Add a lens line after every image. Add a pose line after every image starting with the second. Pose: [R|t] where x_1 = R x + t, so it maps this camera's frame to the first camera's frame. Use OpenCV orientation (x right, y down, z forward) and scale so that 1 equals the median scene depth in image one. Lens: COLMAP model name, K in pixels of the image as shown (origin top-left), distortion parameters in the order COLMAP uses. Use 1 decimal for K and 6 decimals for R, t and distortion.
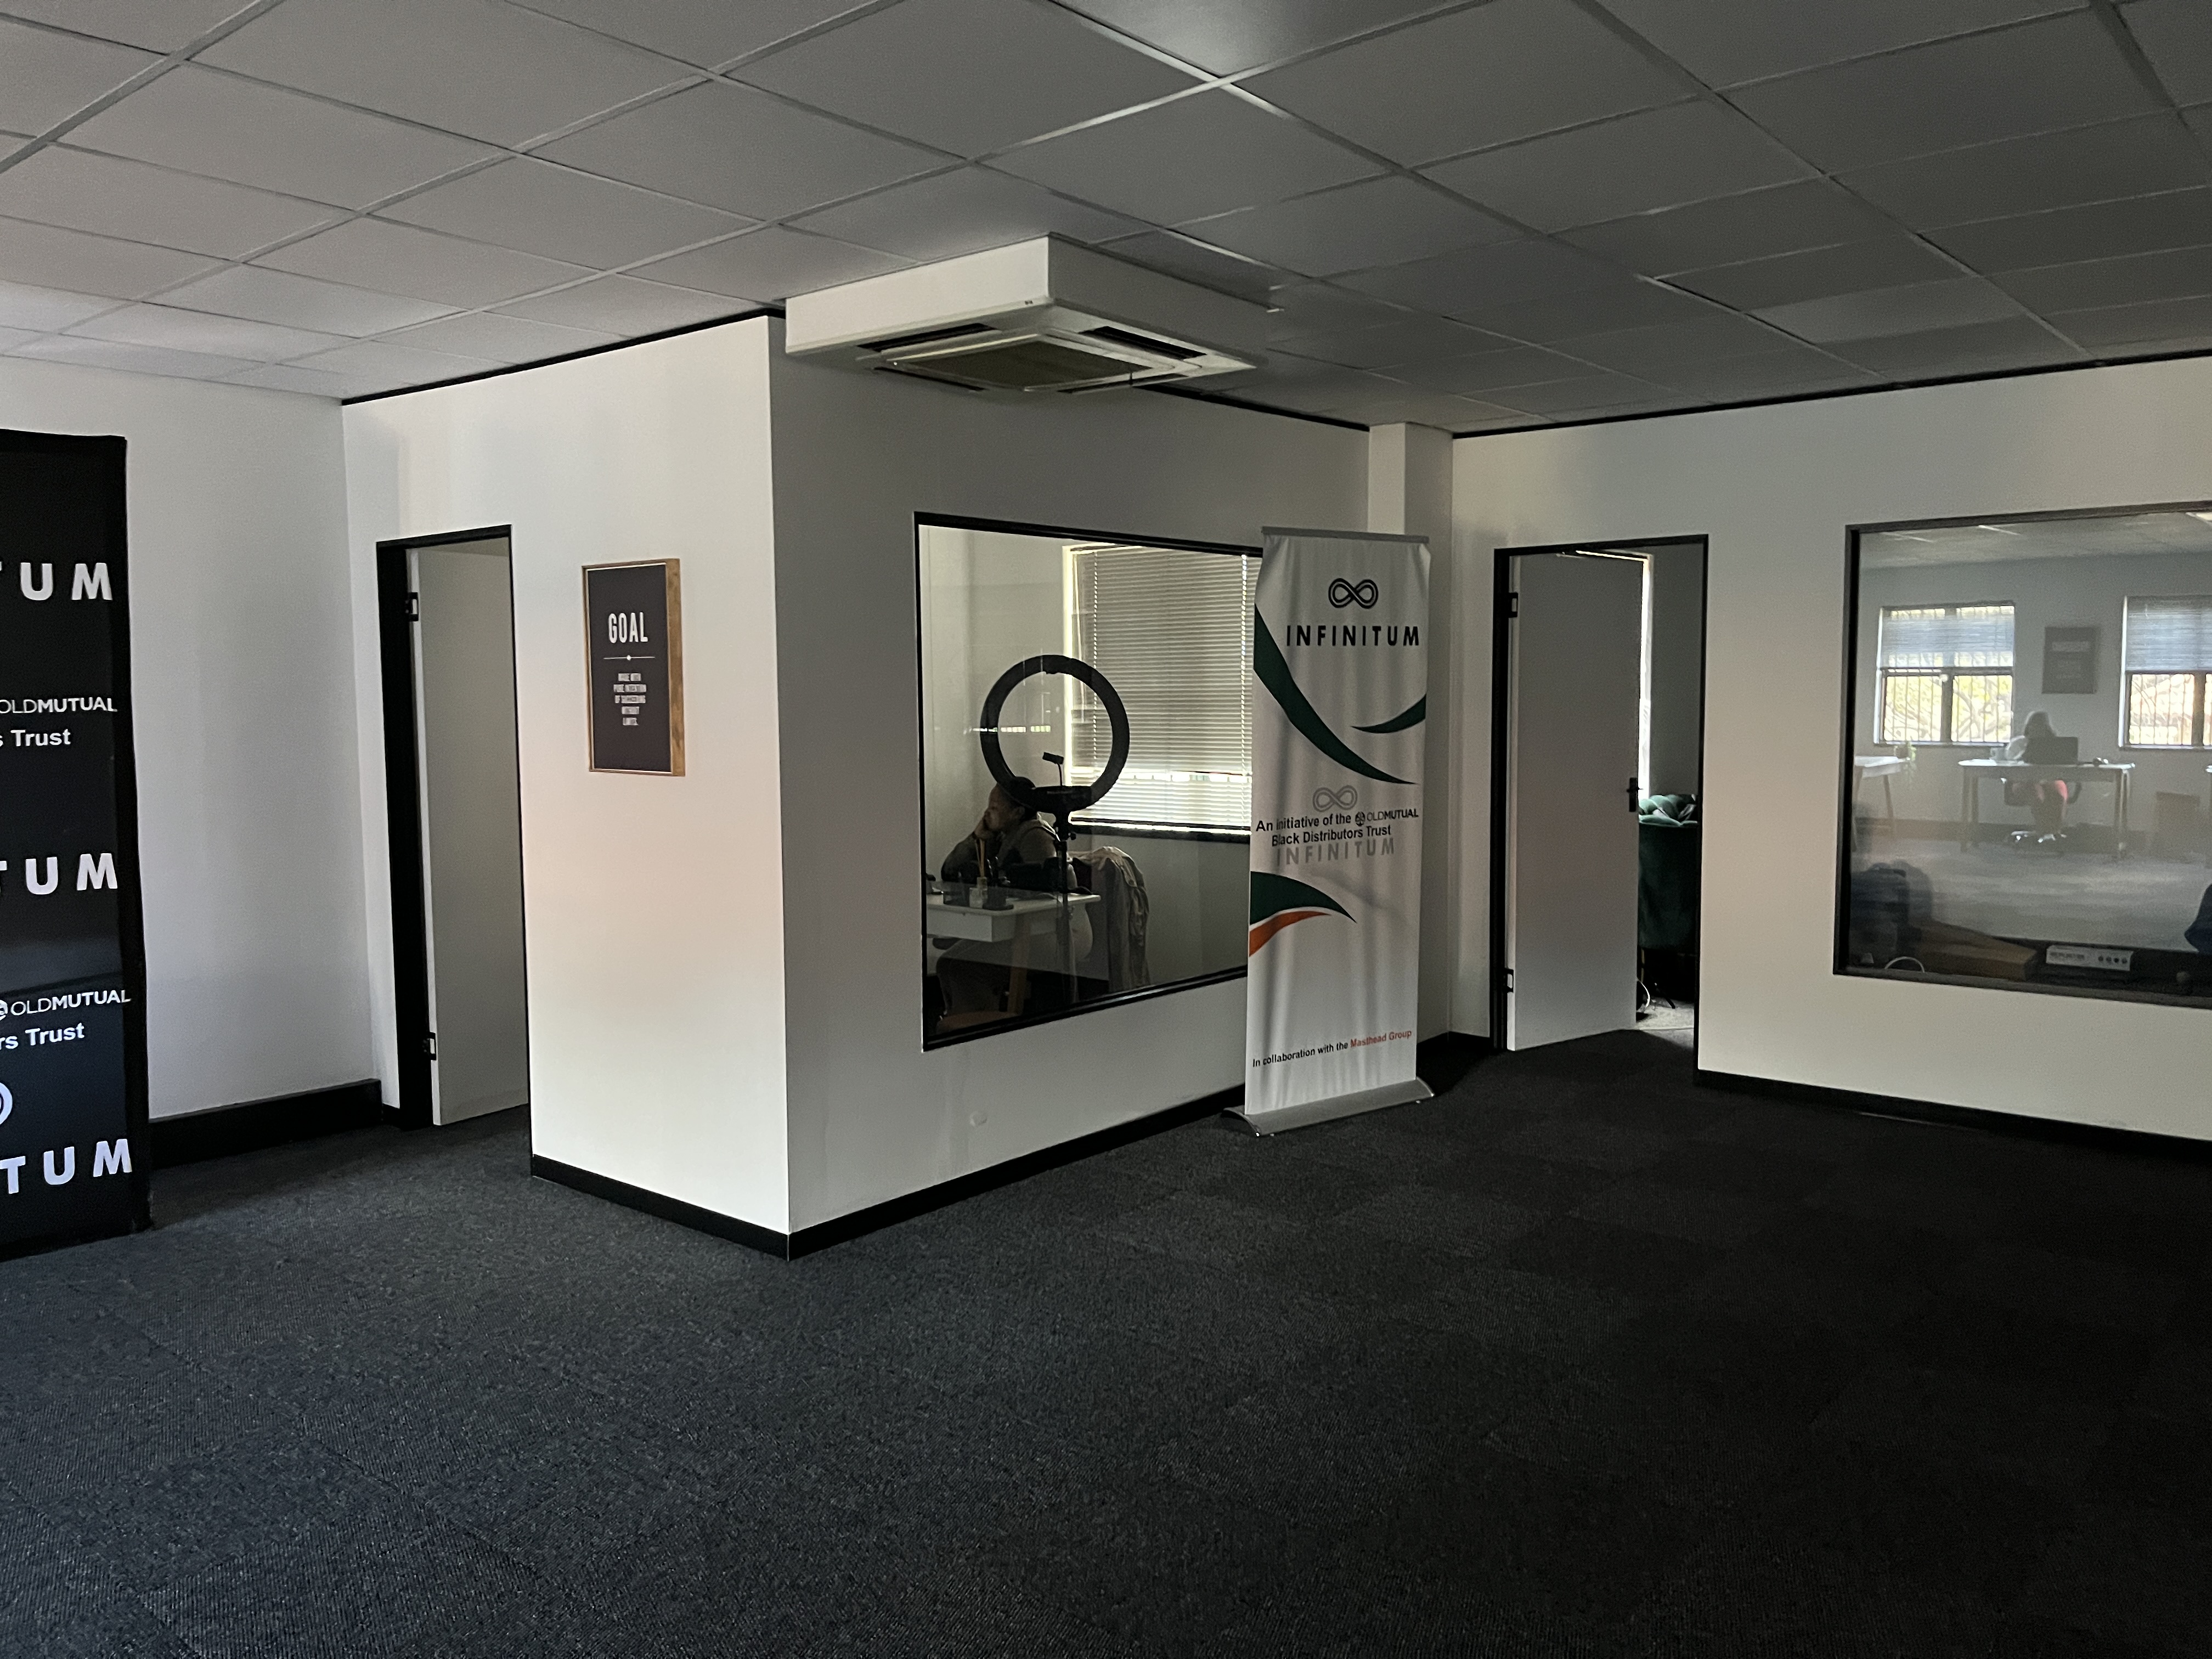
lens RADIAL K [[1661.7, 0, 1097.3], [0, 1661.7, 825.5], [0, 0, 1]] dist [0.062895, -0.088870]
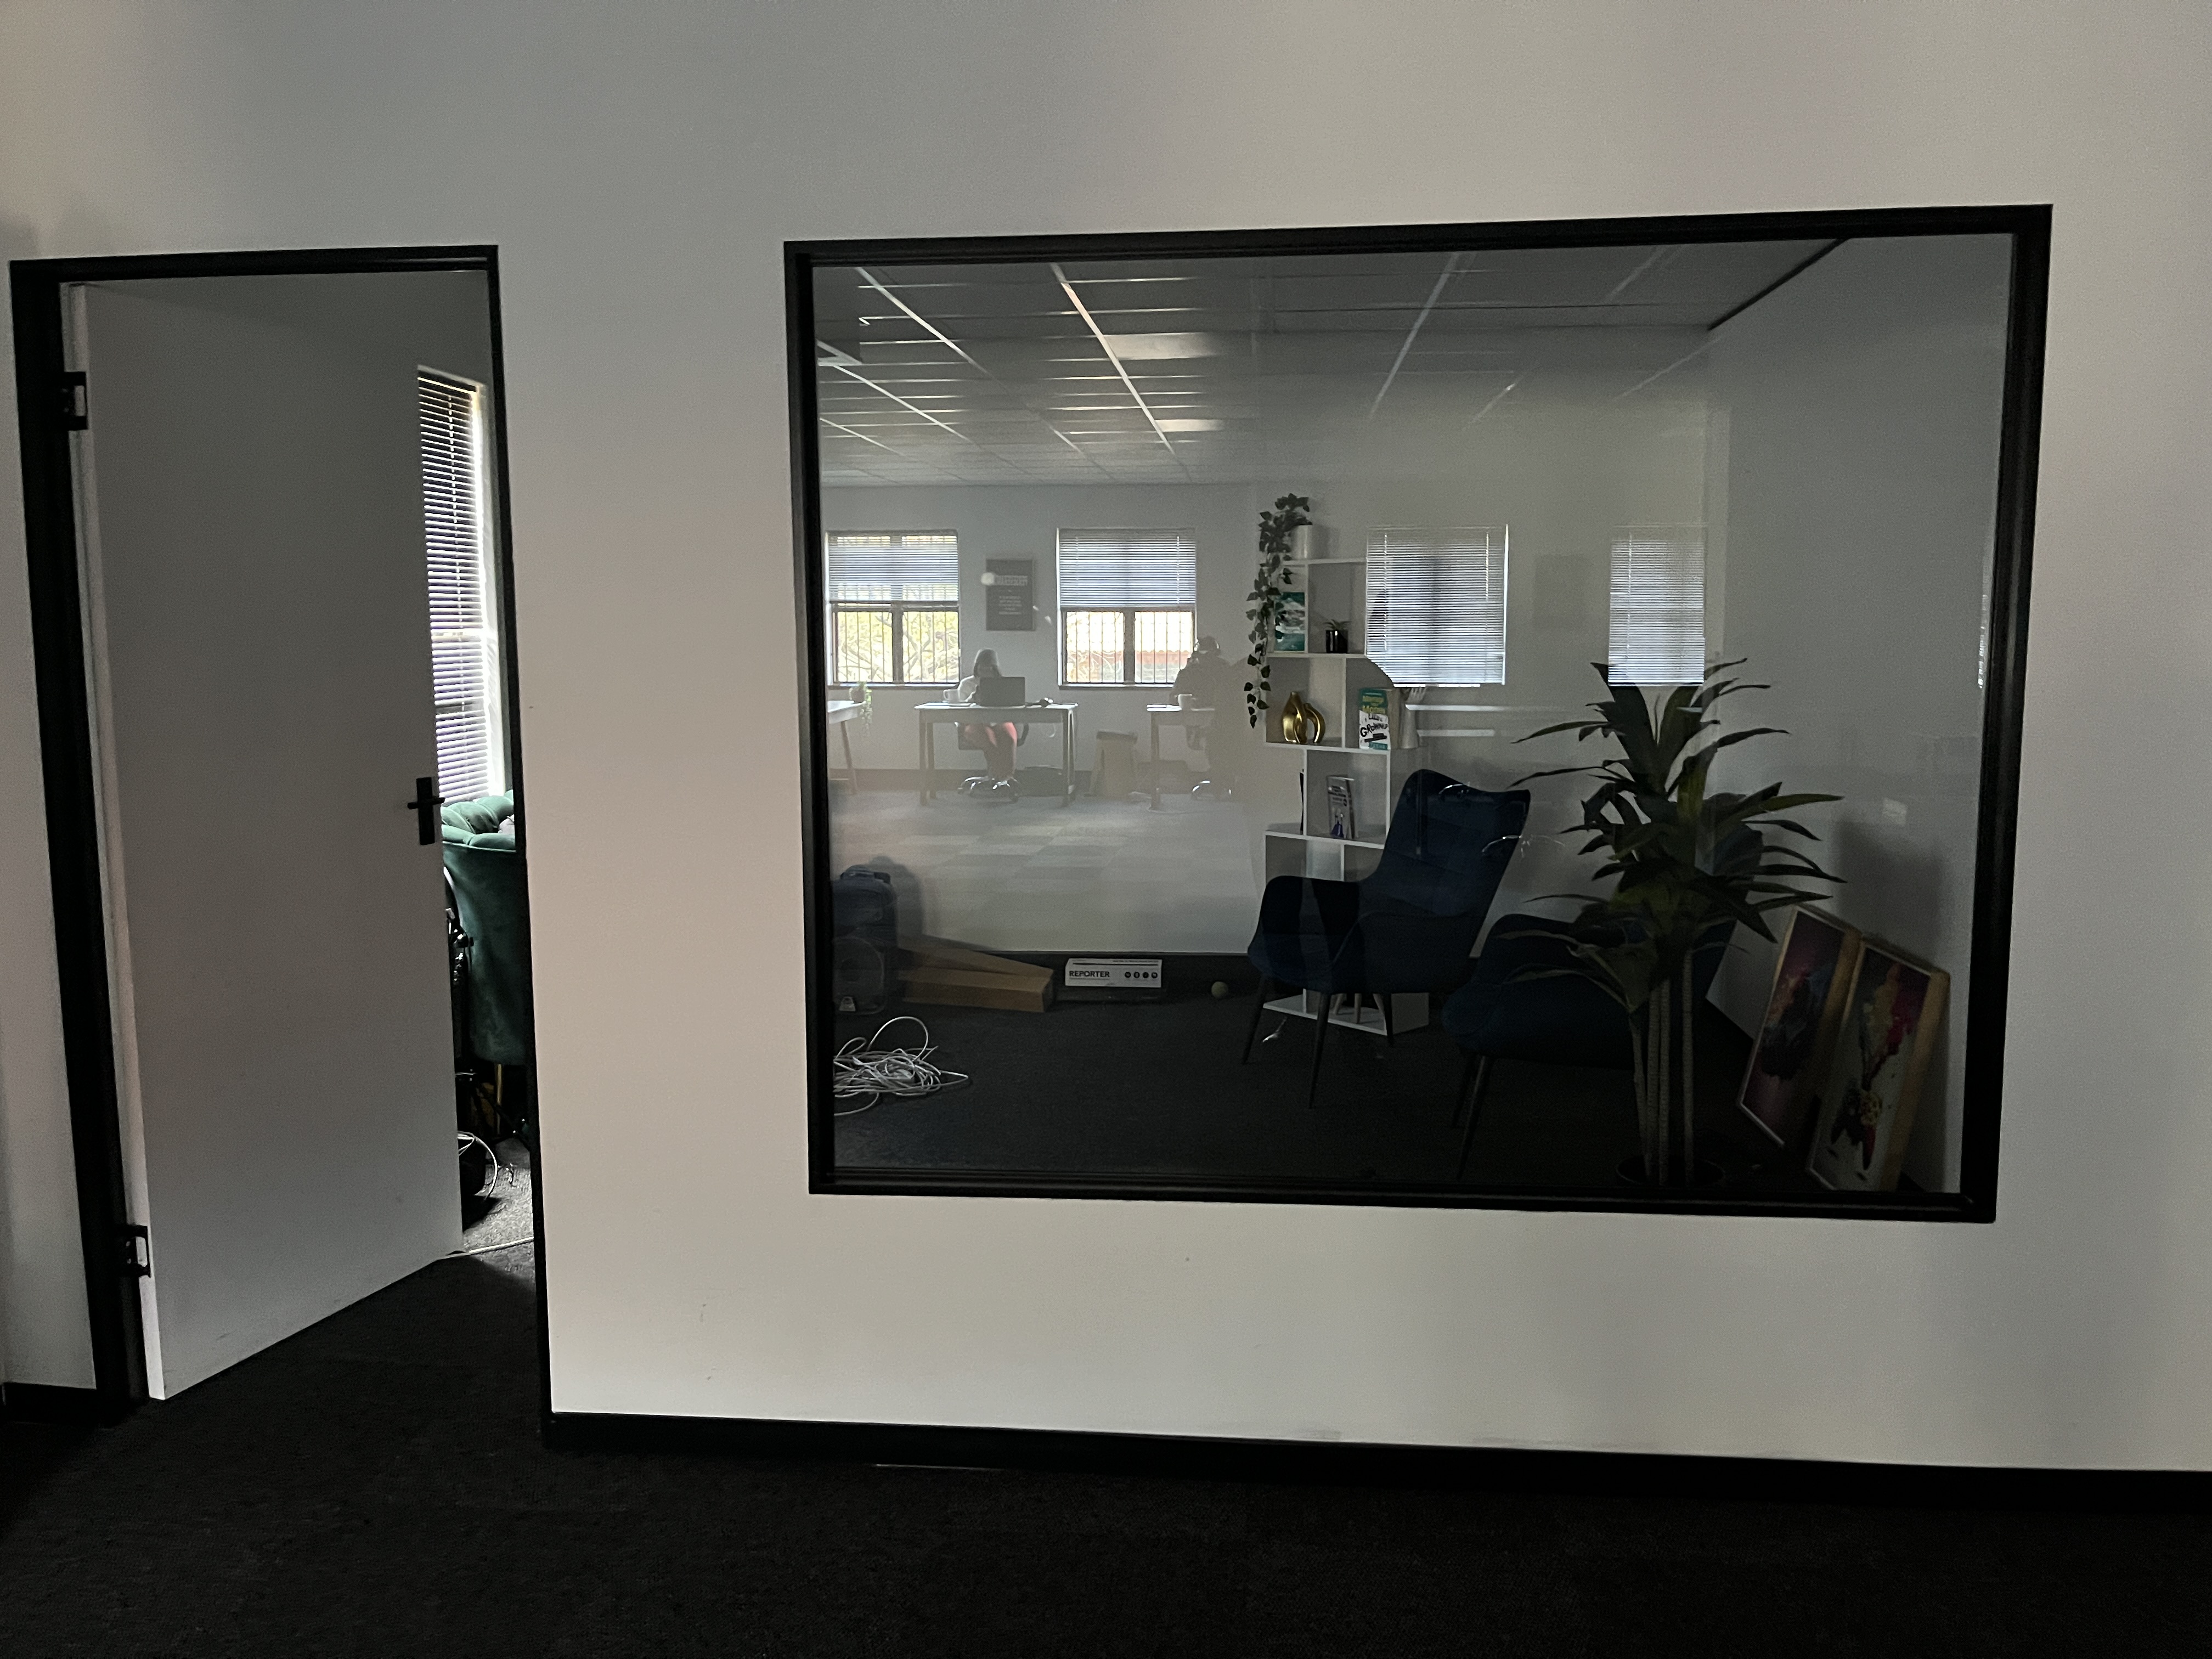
lens RADIAL K [[1661.7, 0, 1097.3], [0, 1661.7, 825.5], [0, 0, 1]] dist [0.062895, -0.088870]
pose [[0.826907, -0.065331, 0.558530, 0.170978], [0.045559, 0.997747, 0.049255, -0.024930], [-0.560489, -0.015283, 0.828021, 0.386011]]
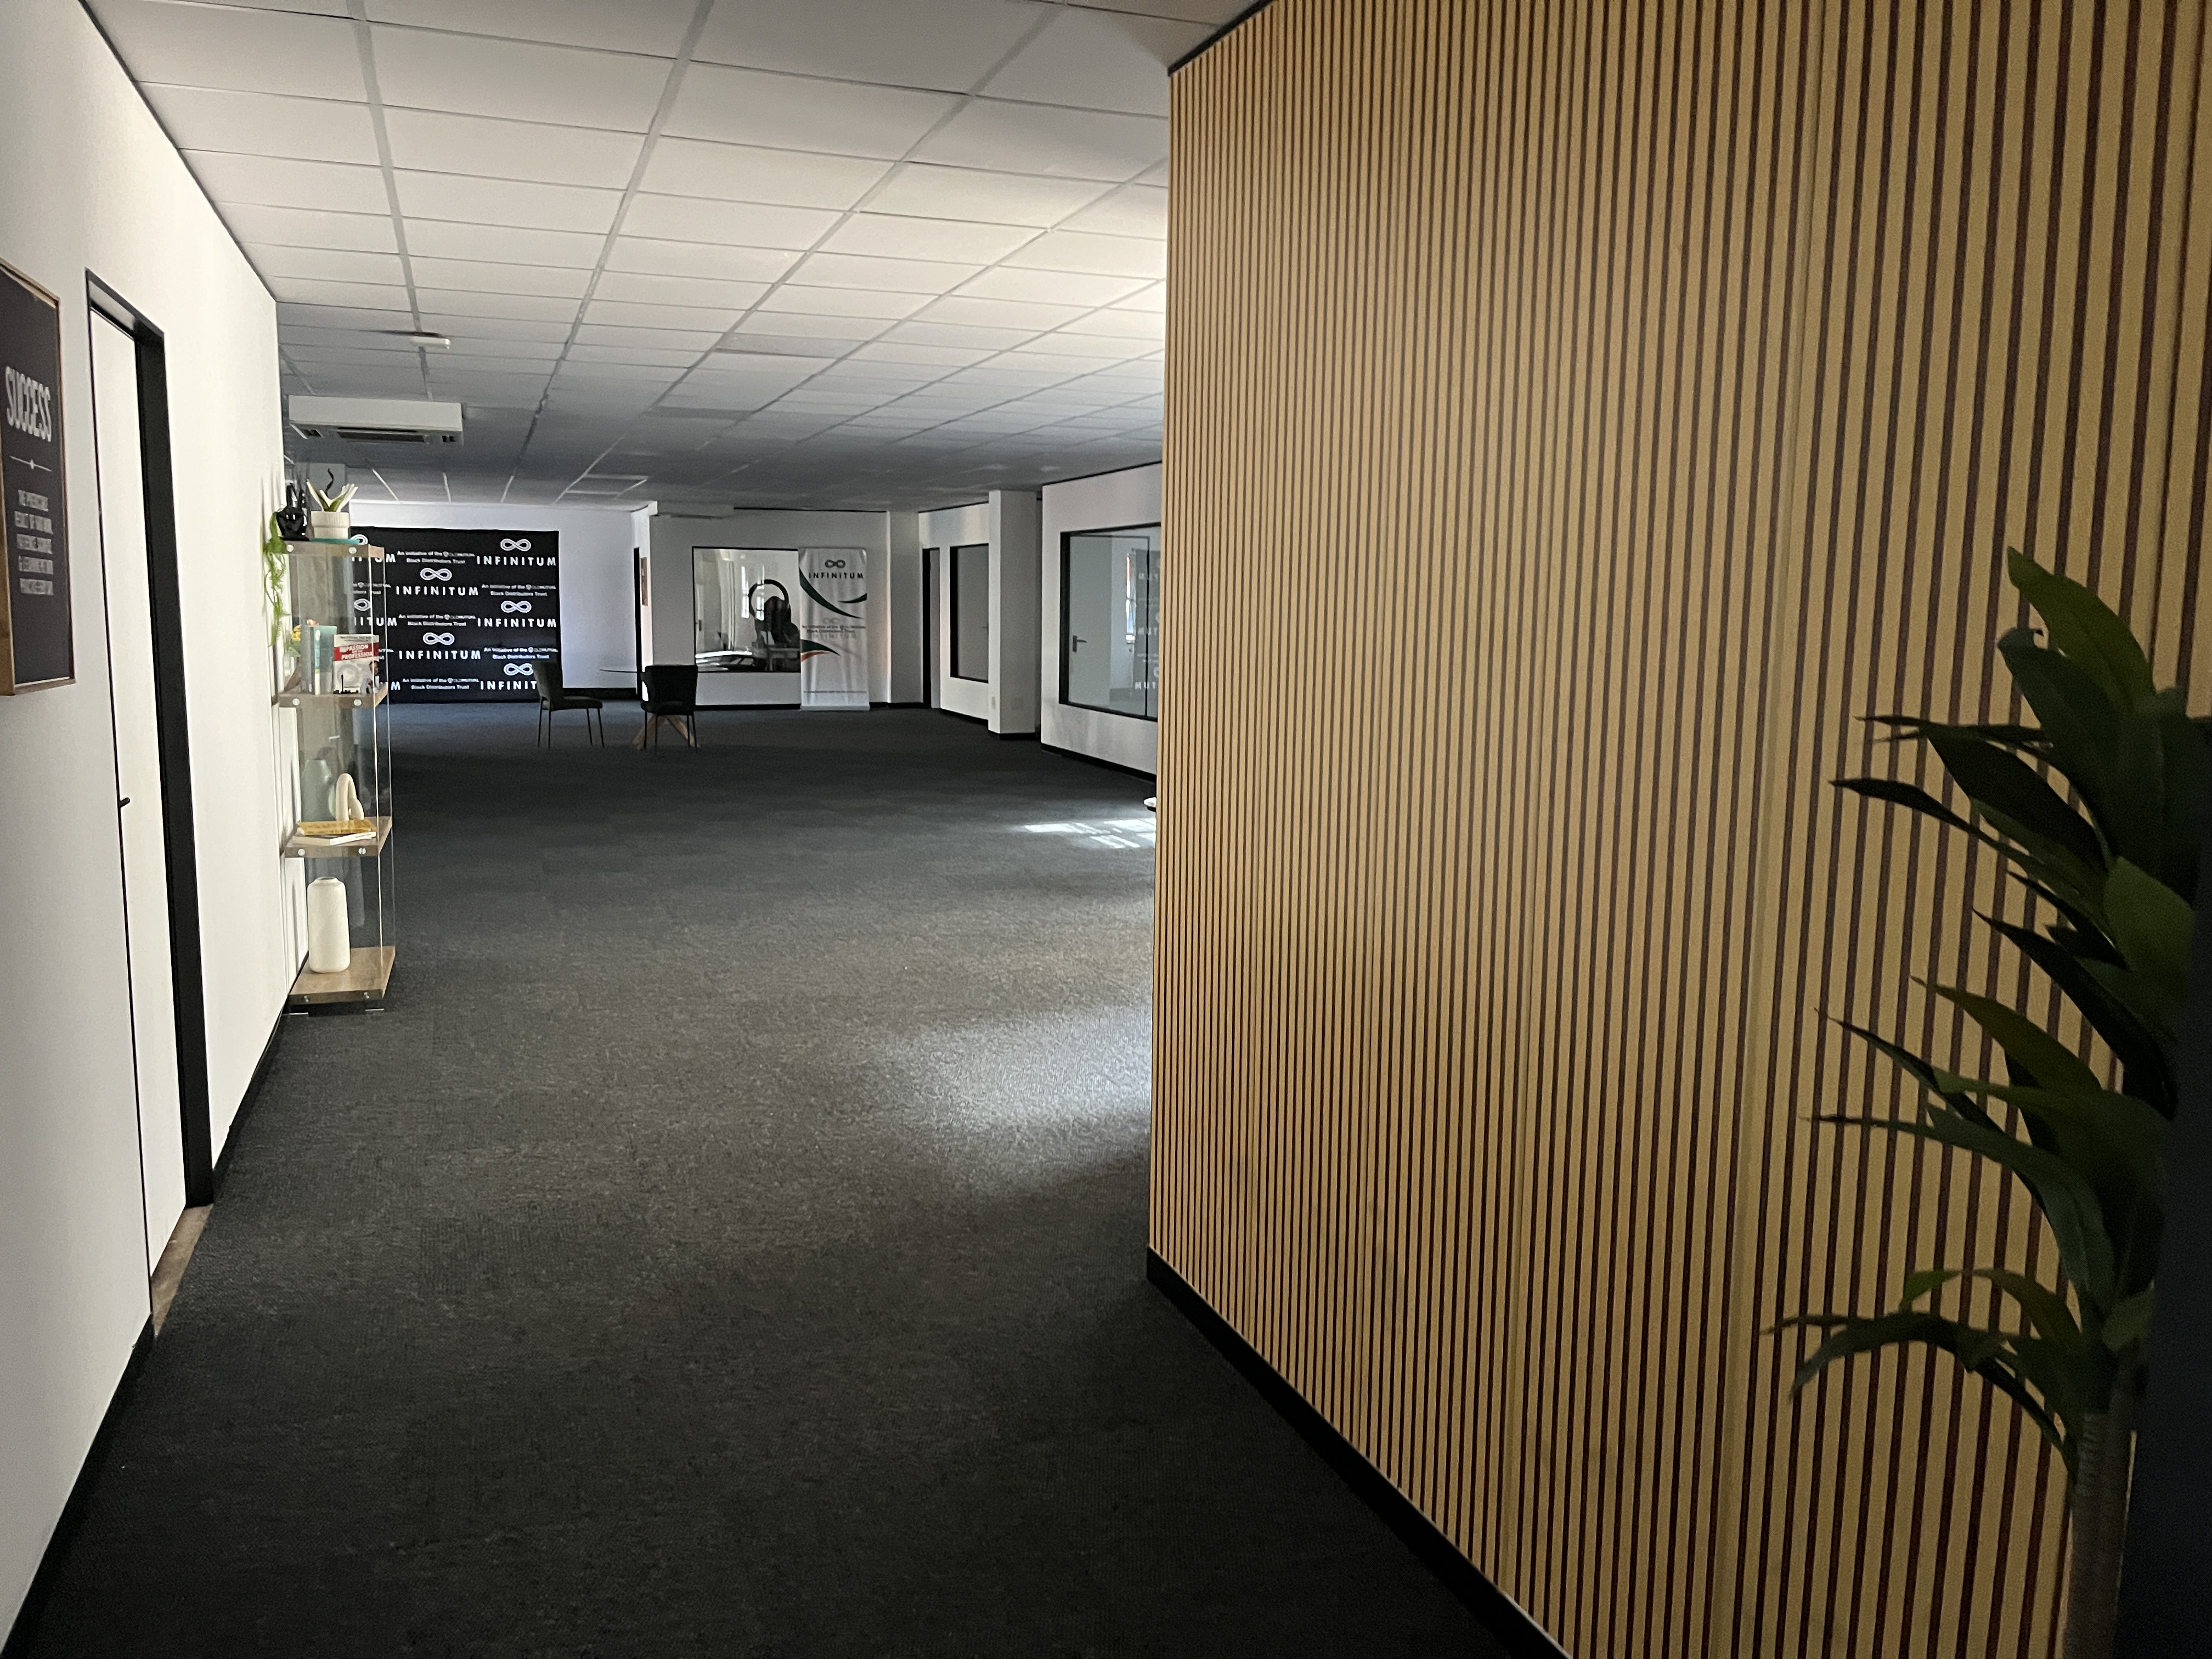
lens RADIAL K [[1661.7, 0, 1097.3], [0, 1661.7, 825.5], [0, 0, 1]] dist [0.062895, -0.088870]
pose [[0.872184, 0.085594, -0.481631, 2.194825], [-0.059270, 0.995810, 0.069640, 0.126332], [0.485573, -0.032193, 0.873603, -1.711246]]
